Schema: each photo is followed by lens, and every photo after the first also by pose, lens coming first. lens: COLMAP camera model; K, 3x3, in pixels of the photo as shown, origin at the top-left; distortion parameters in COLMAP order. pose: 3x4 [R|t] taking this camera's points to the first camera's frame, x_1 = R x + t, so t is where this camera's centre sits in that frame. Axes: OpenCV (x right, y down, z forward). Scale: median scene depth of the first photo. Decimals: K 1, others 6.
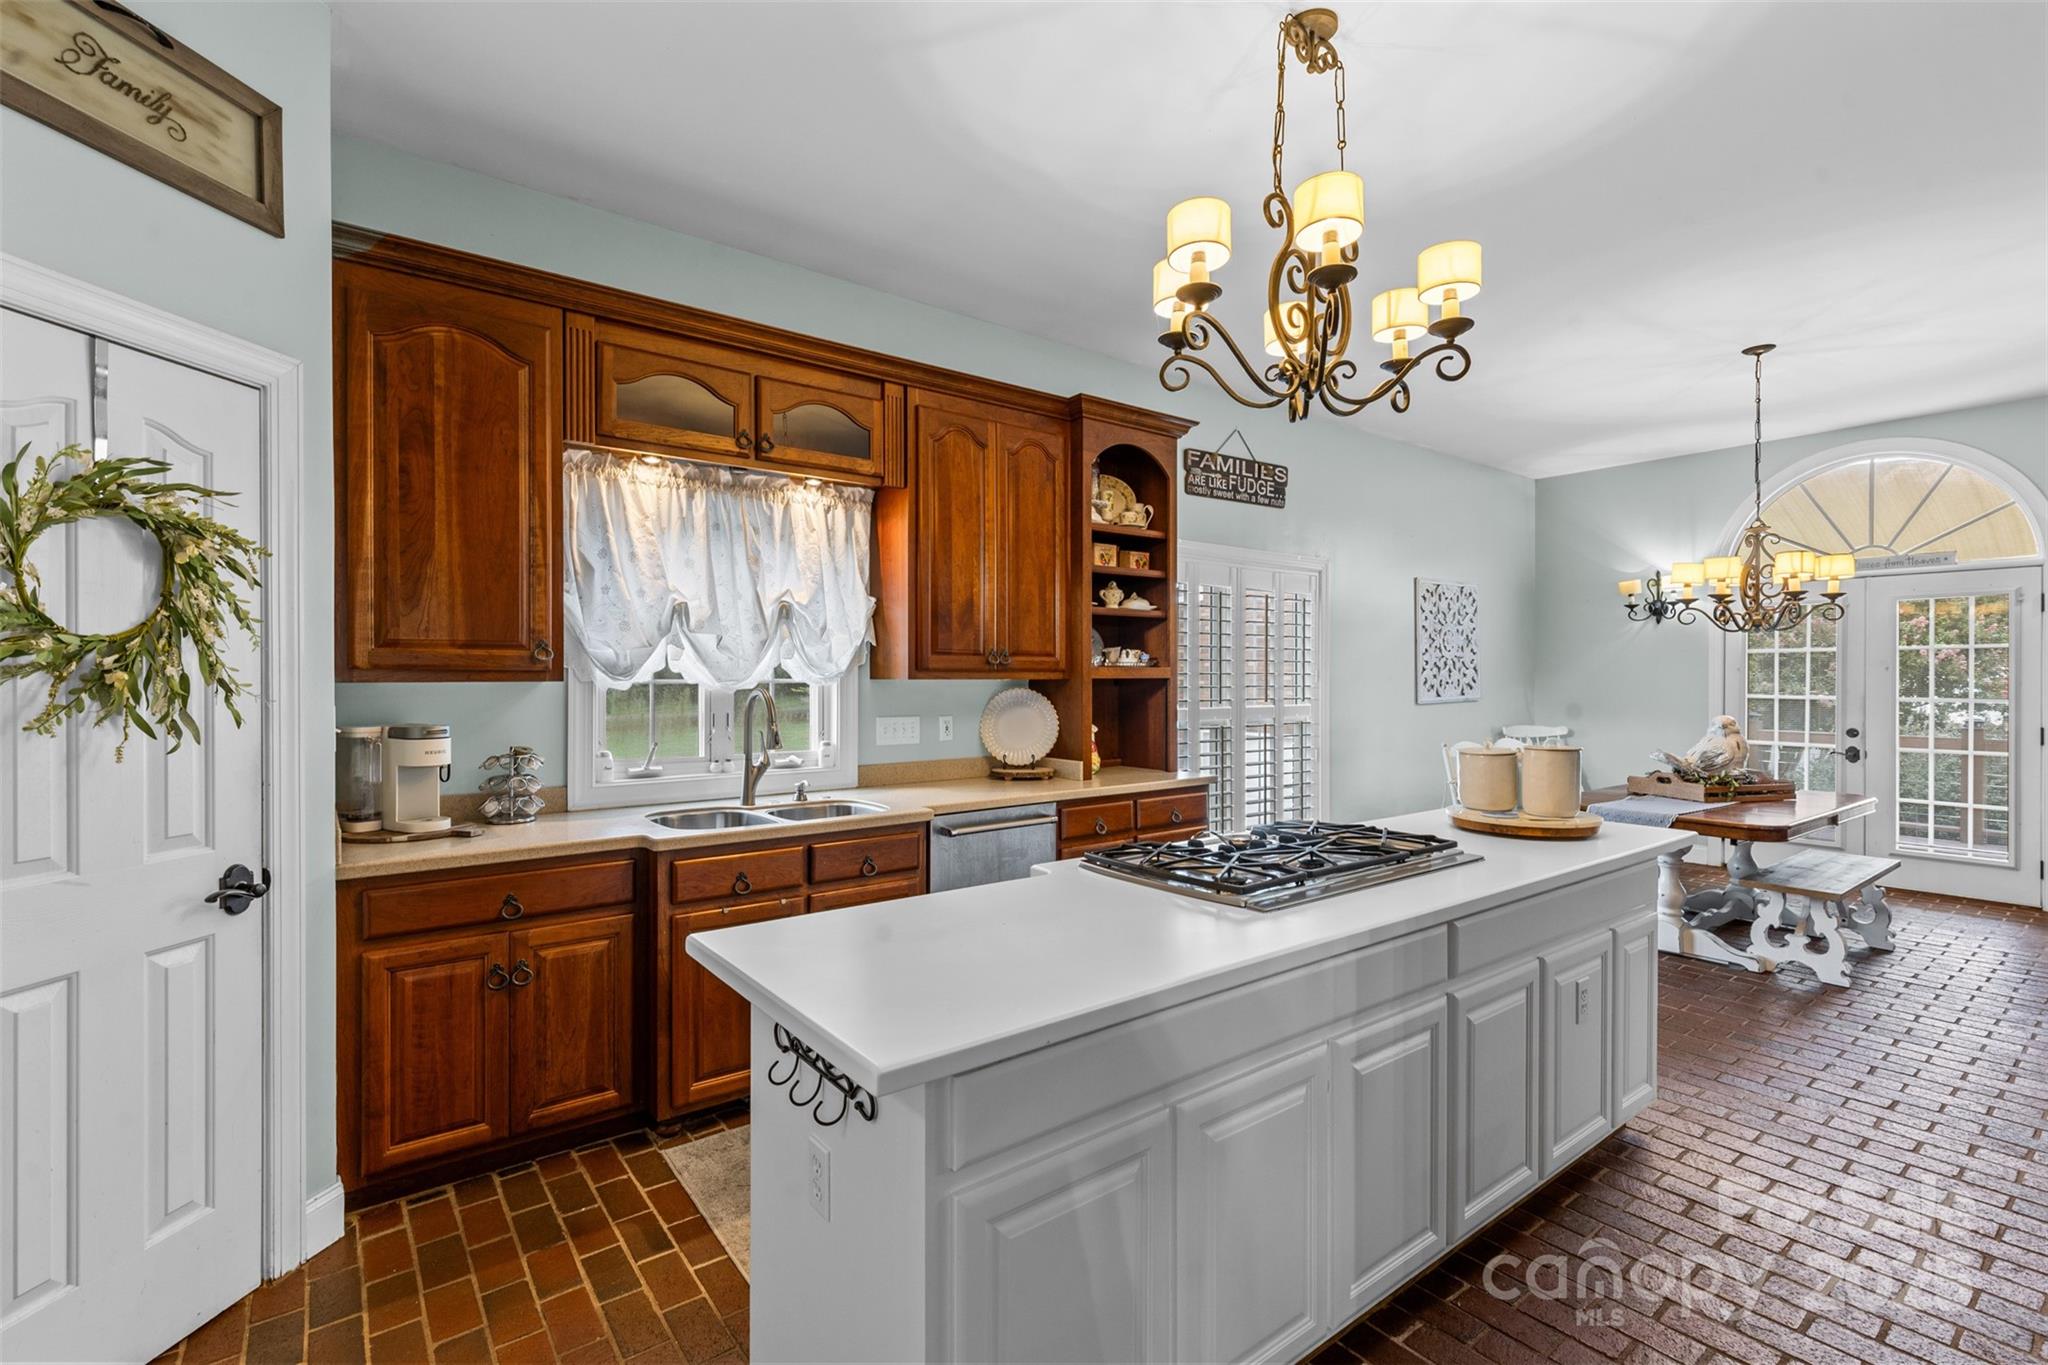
lens RADIAL K [[922.6, 0, 1021.7], [0, 922.6, 677.7], [0, 0, 1]] dist [0.008453, -0.000827]
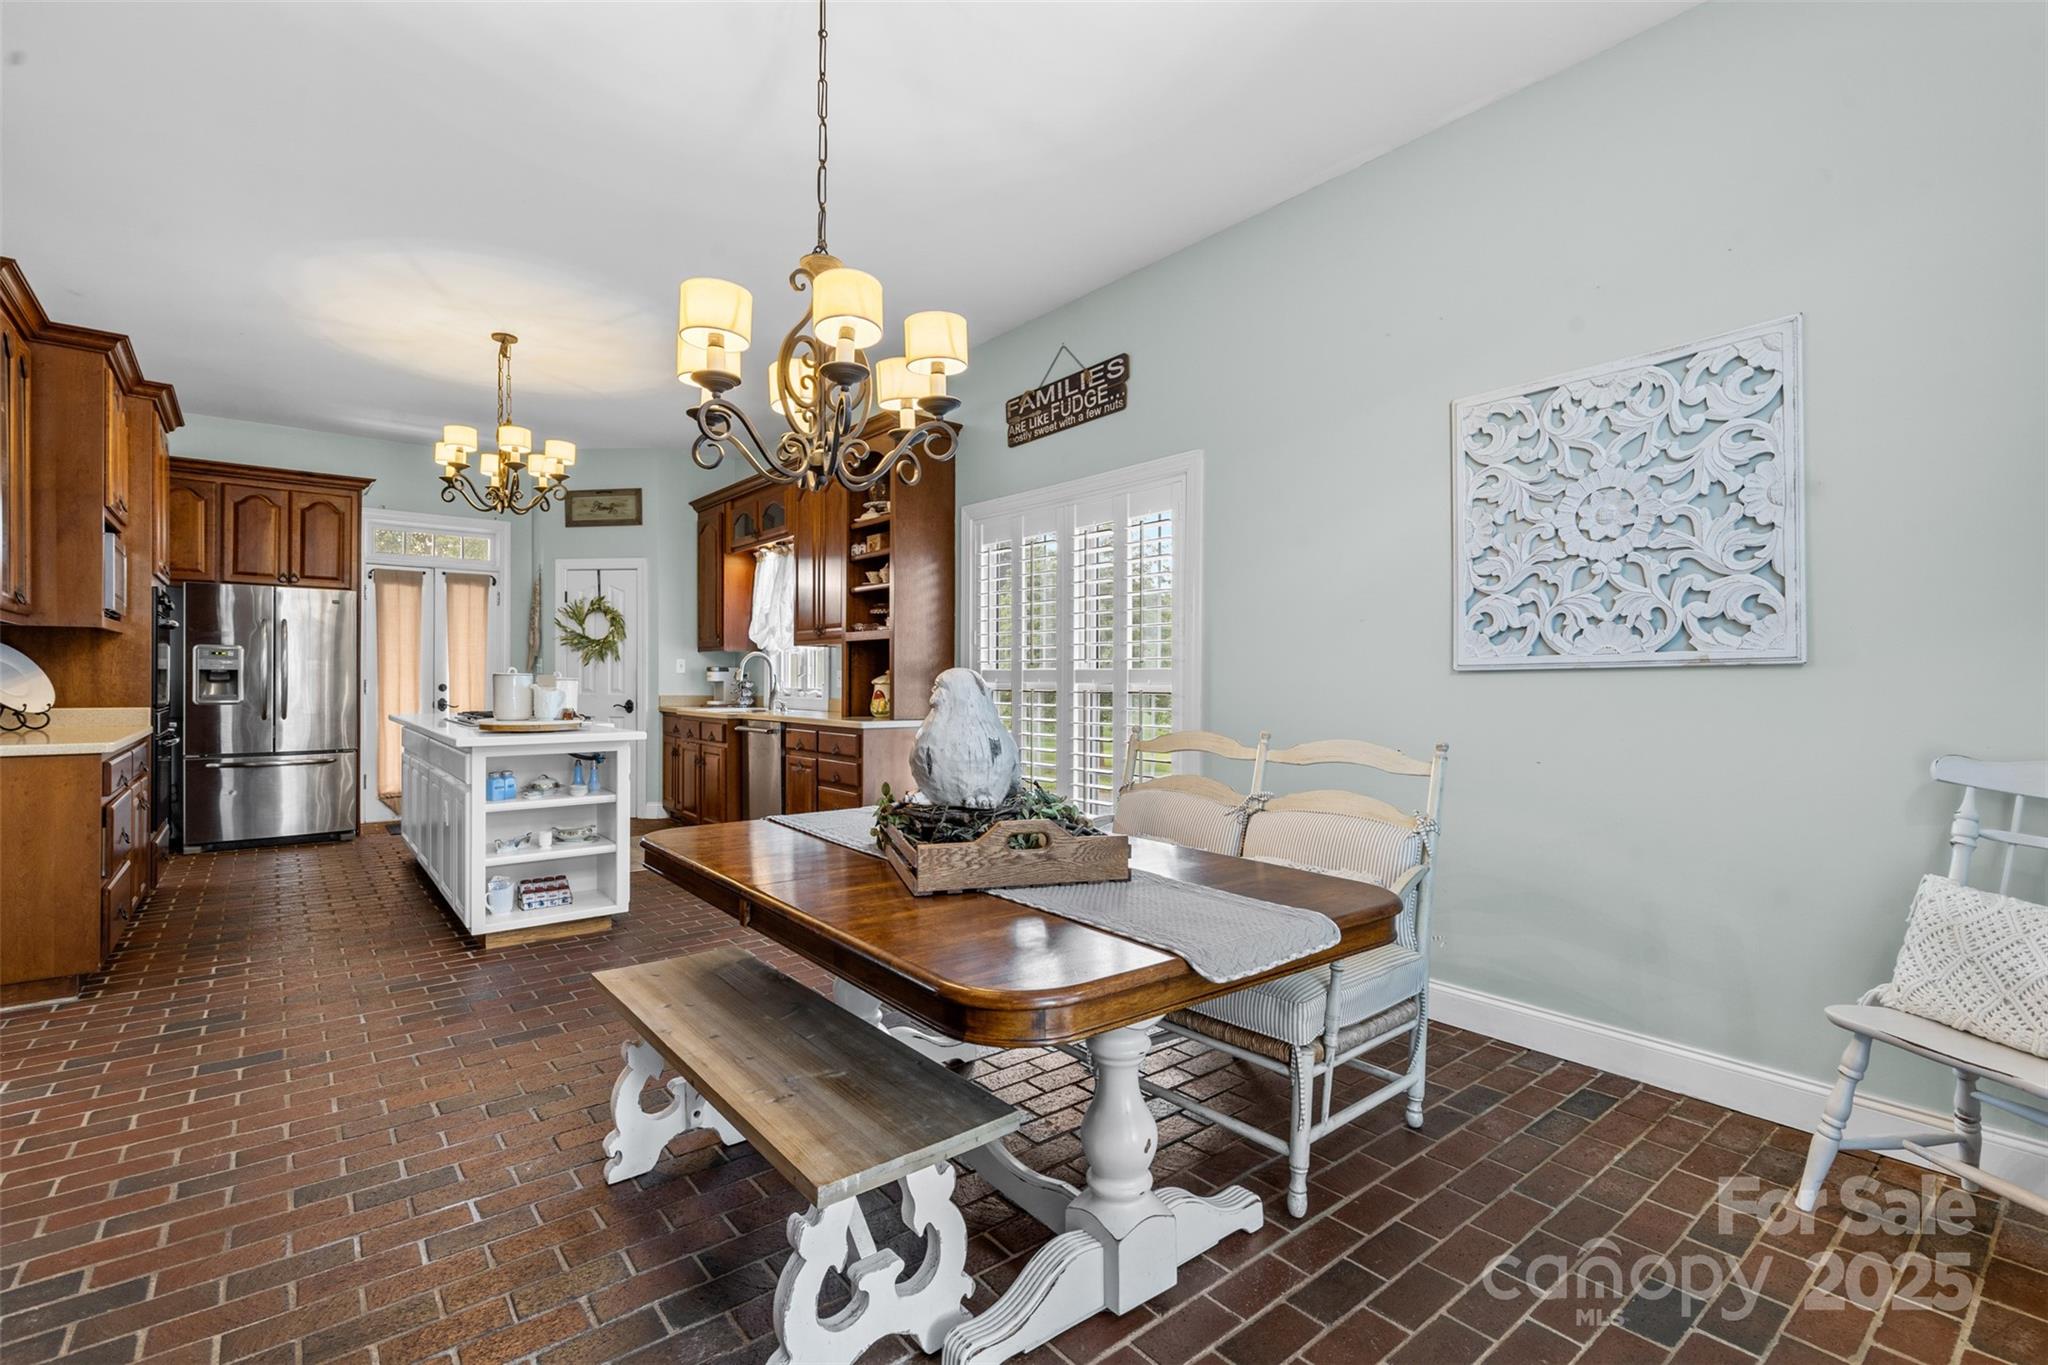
lens RADIAL K [[922.6, 0, 1021.7], [0, 922.6, 677.7], [0, 0, 1]] dist [0.008453, -0.000827]
pose [[0.023567, -0.001651, -0.999721, 1.143932], [-0.005395, 0.999984, -0.001779, 0.044598], [0.999708, 0.005435, 0.023558, 0.984379]]
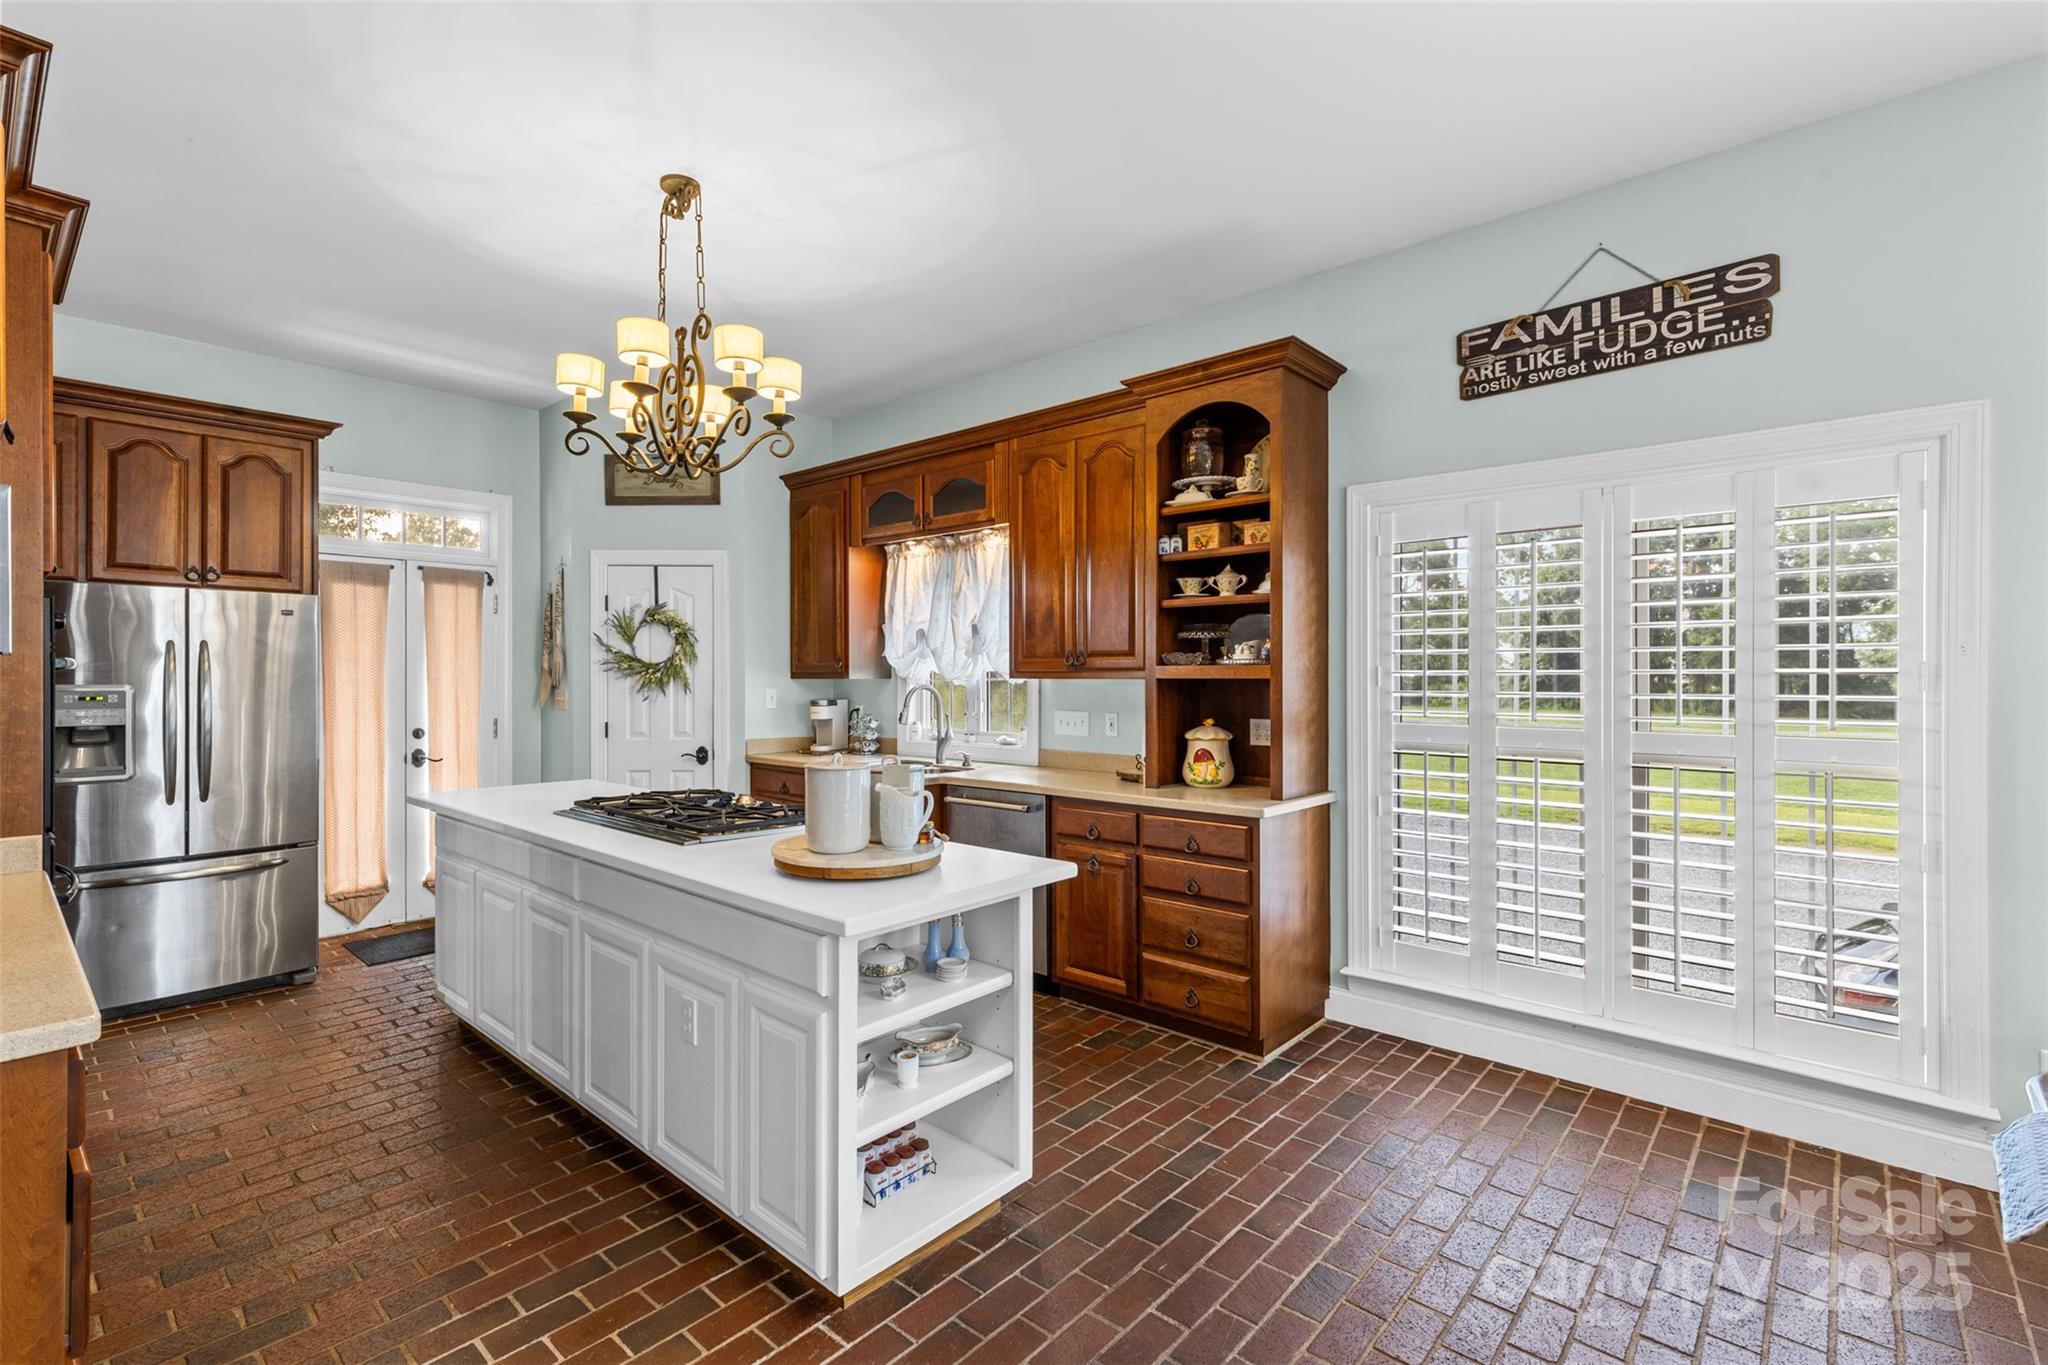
lens RADIAL K [[922.6, 0, 1021.7], [0, 922.6, 677.7], [0, 0, 1]] dist [0.008453, -0.000827]
pose [[0.183759, 0.003572, -0.982965, 0.770460], [-0.000218, 0.999994, 0.003593, -0.002321], [0.982971, -0.000446, 0.183759, 0.560967]]
